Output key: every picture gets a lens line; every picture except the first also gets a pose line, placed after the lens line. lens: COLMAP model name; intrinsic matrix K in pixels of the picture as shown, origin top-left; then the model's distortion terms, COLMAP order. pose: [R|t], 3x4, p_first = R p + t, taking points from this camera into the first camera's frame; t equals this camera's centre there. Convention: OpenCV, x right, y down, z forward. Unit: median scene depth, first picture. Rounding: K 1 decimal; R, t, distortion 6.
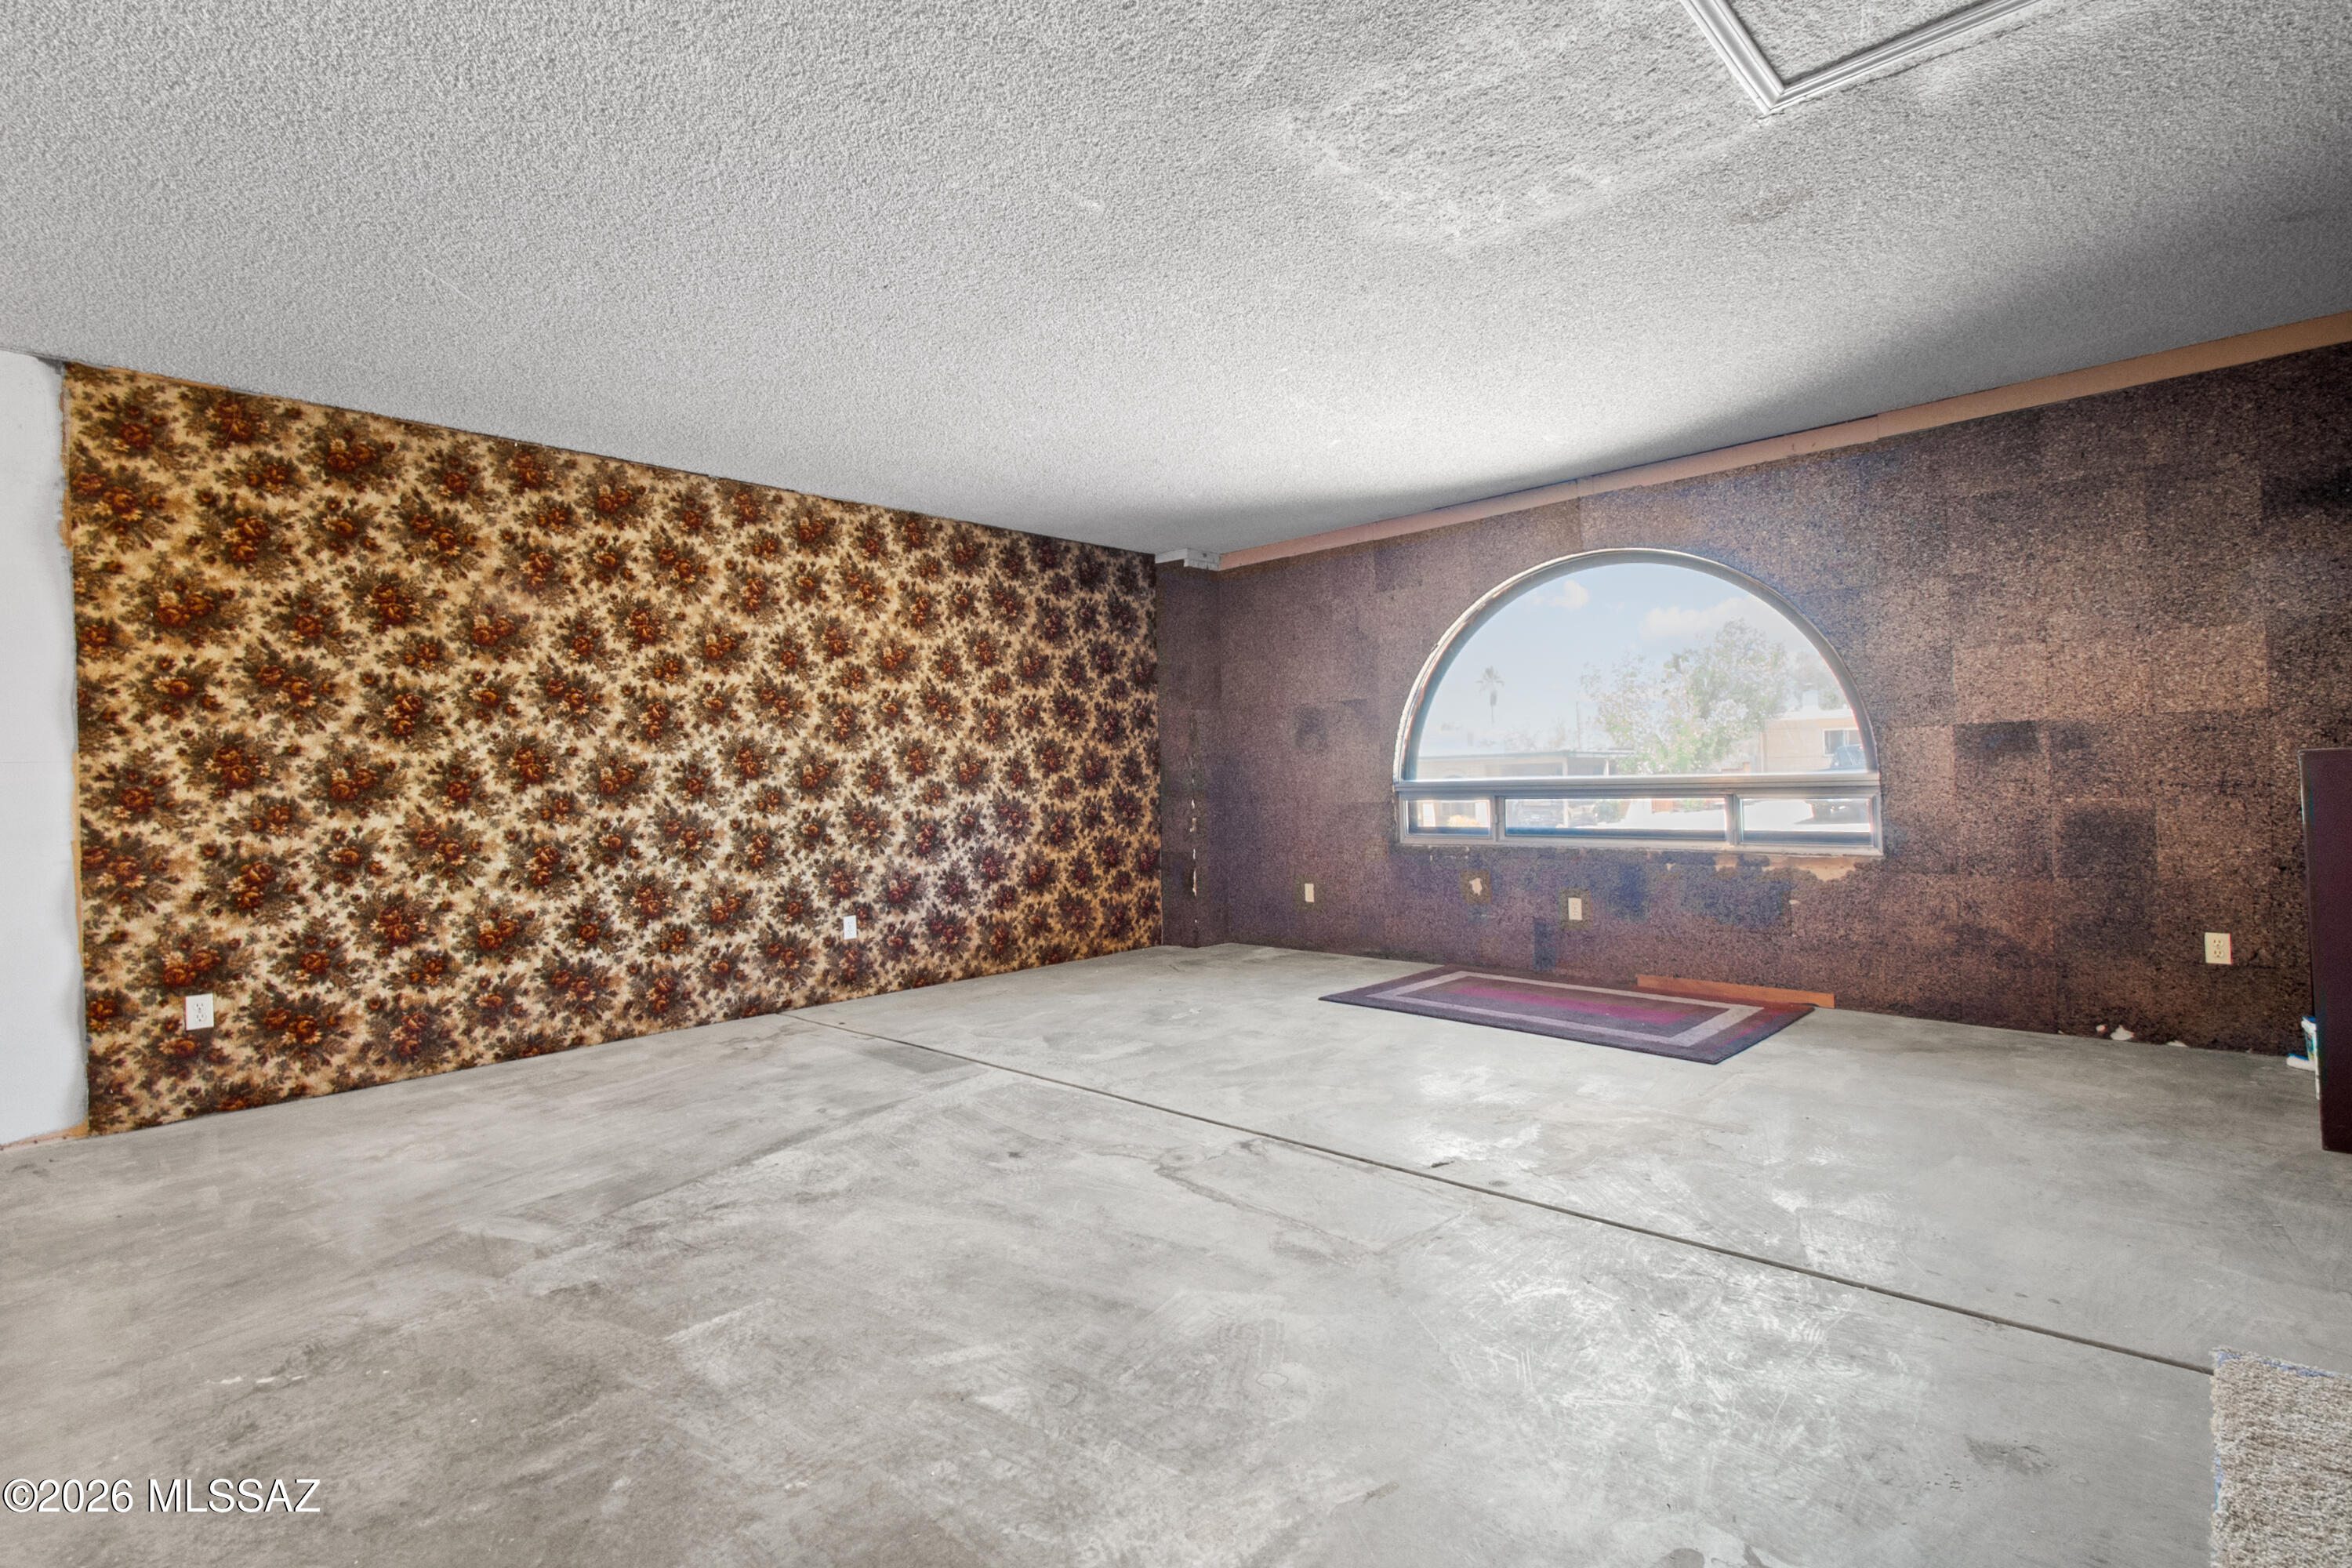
lens RADIAL K [[1074.7, 0, 1212.5], [0, 1074.7, 773.6], [0, 0, 1]] dist [-0.000109, -0.000553]
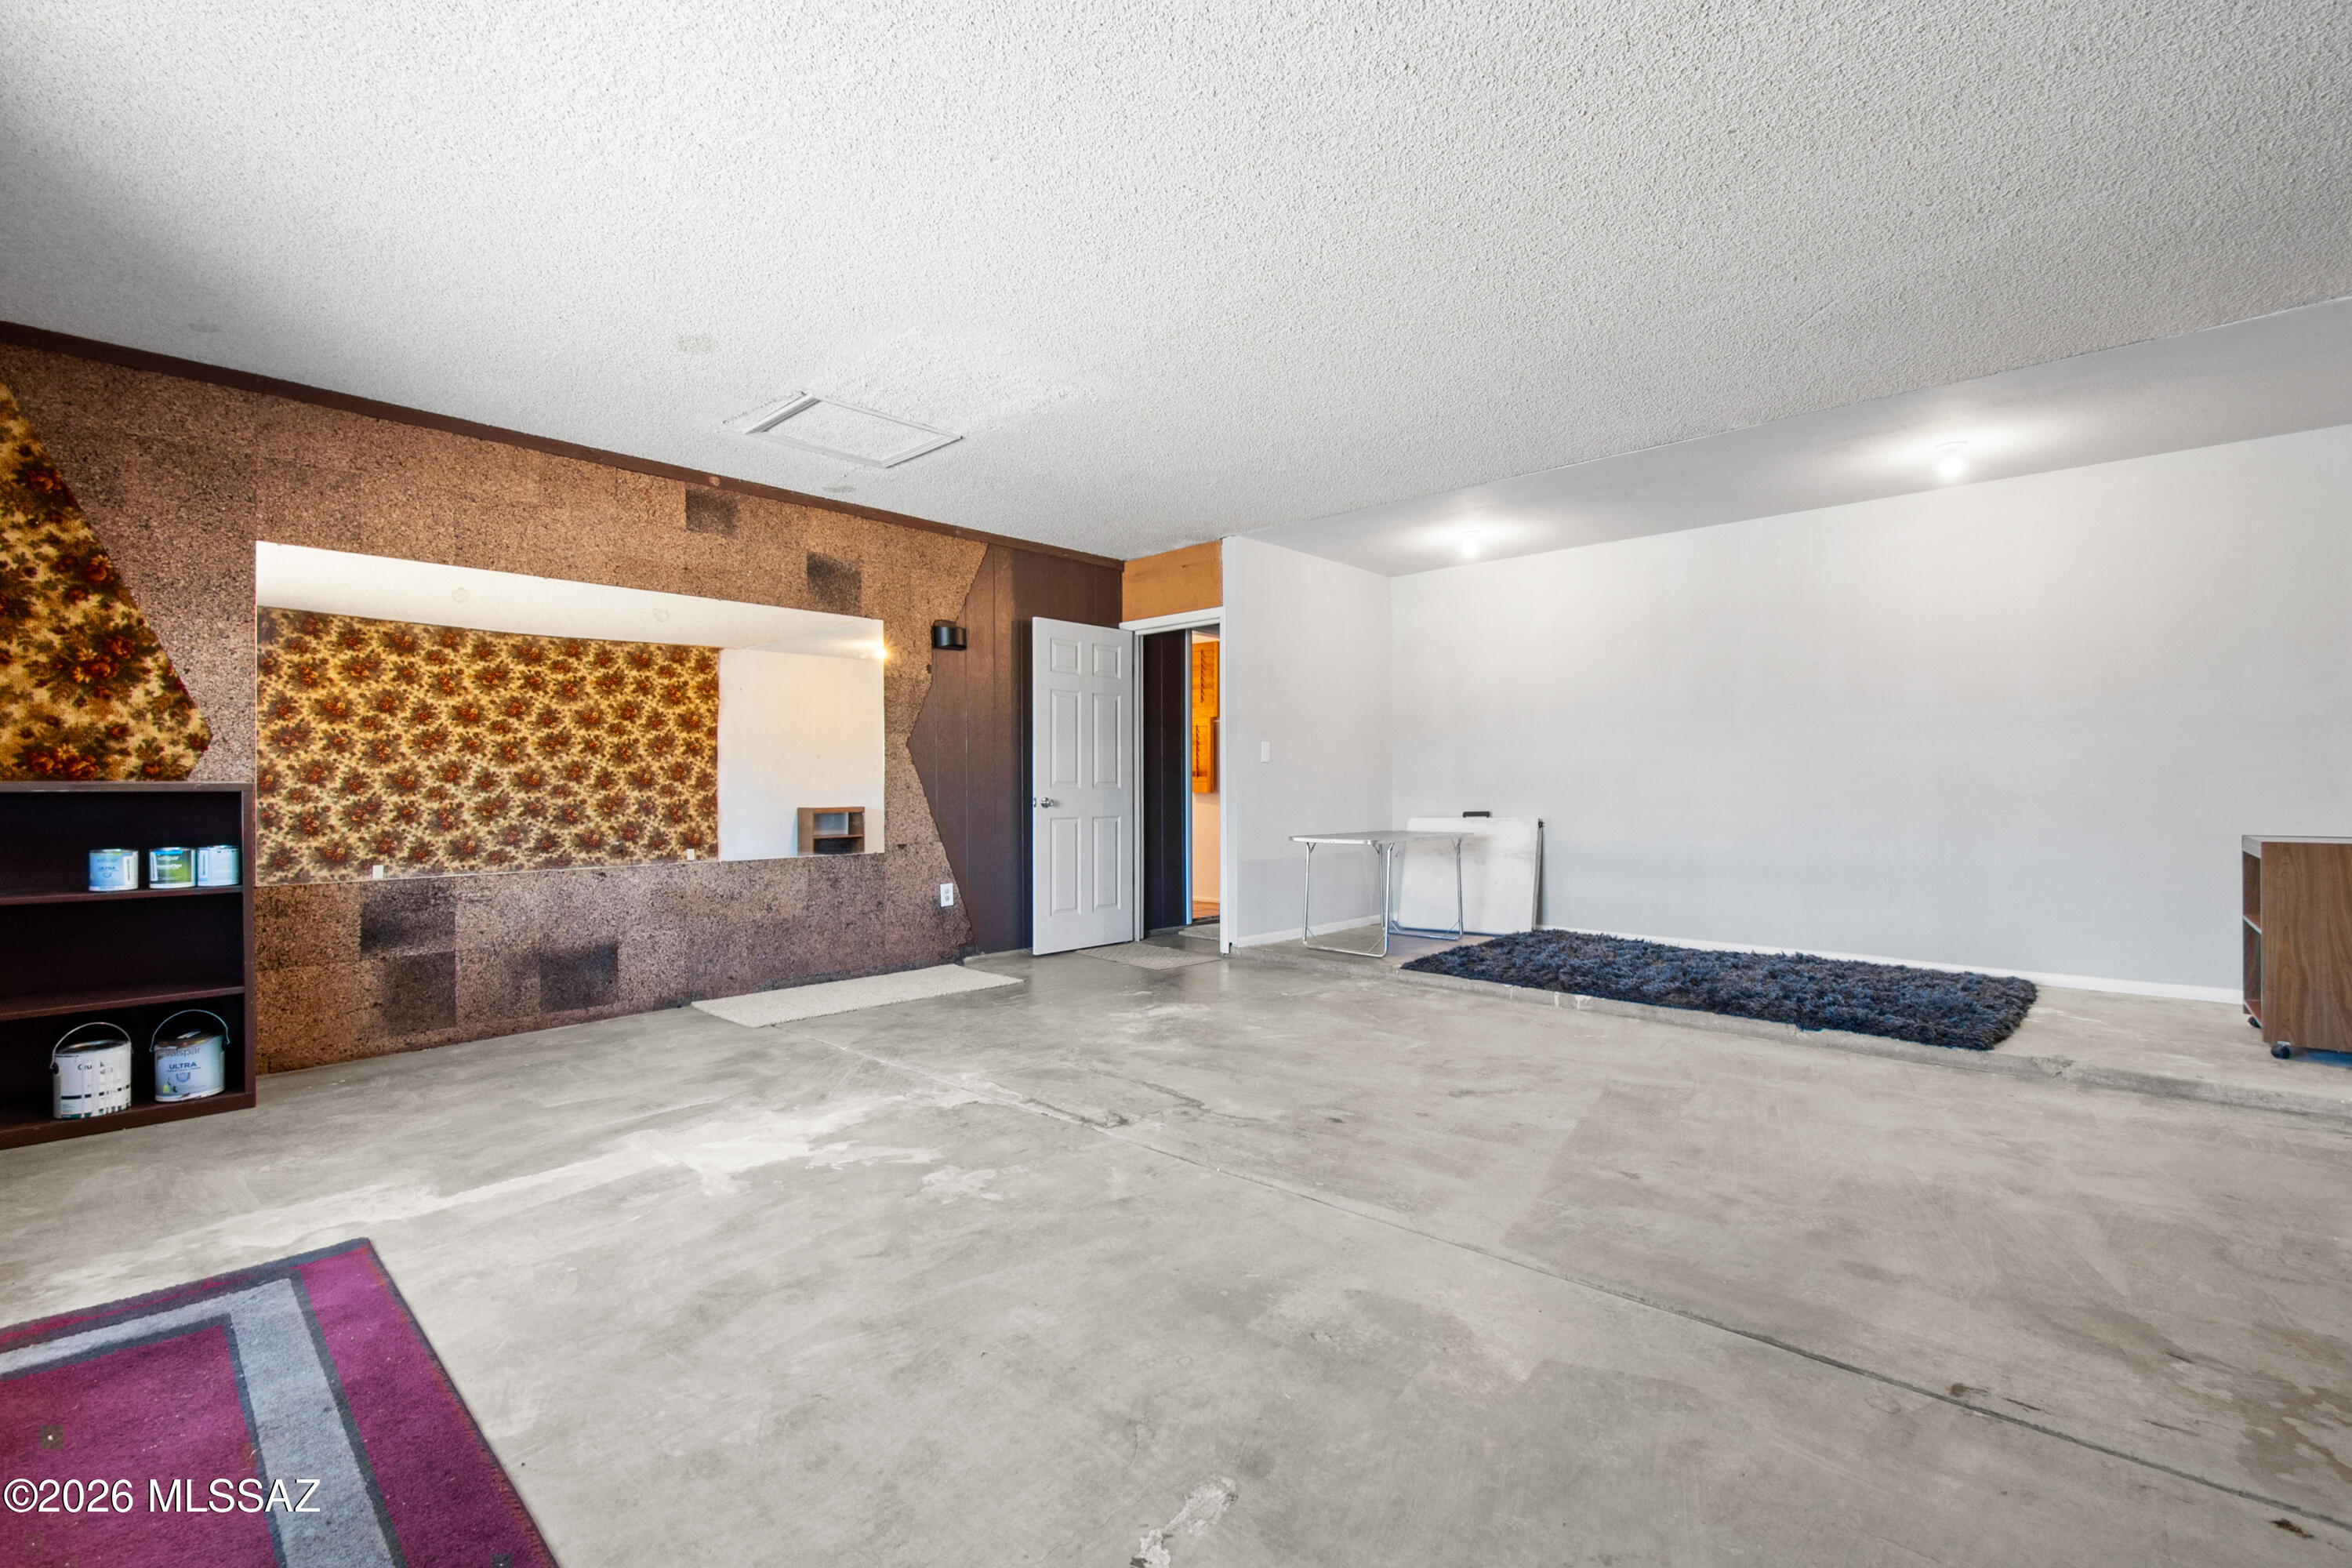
lens RADIAL K [[1049.5, 0, 1174.0], [0, 1049.5, 783.8], [0, 0, 1]] dist [0.013589, -0.000147]
pose [[-0.999227, 0.029730, 0.025705, -0.058615], [0.029599, 0.999547, -0.005465, 0.016154], [-0.025856, -0.004700, -0.999655, 2.110191]]
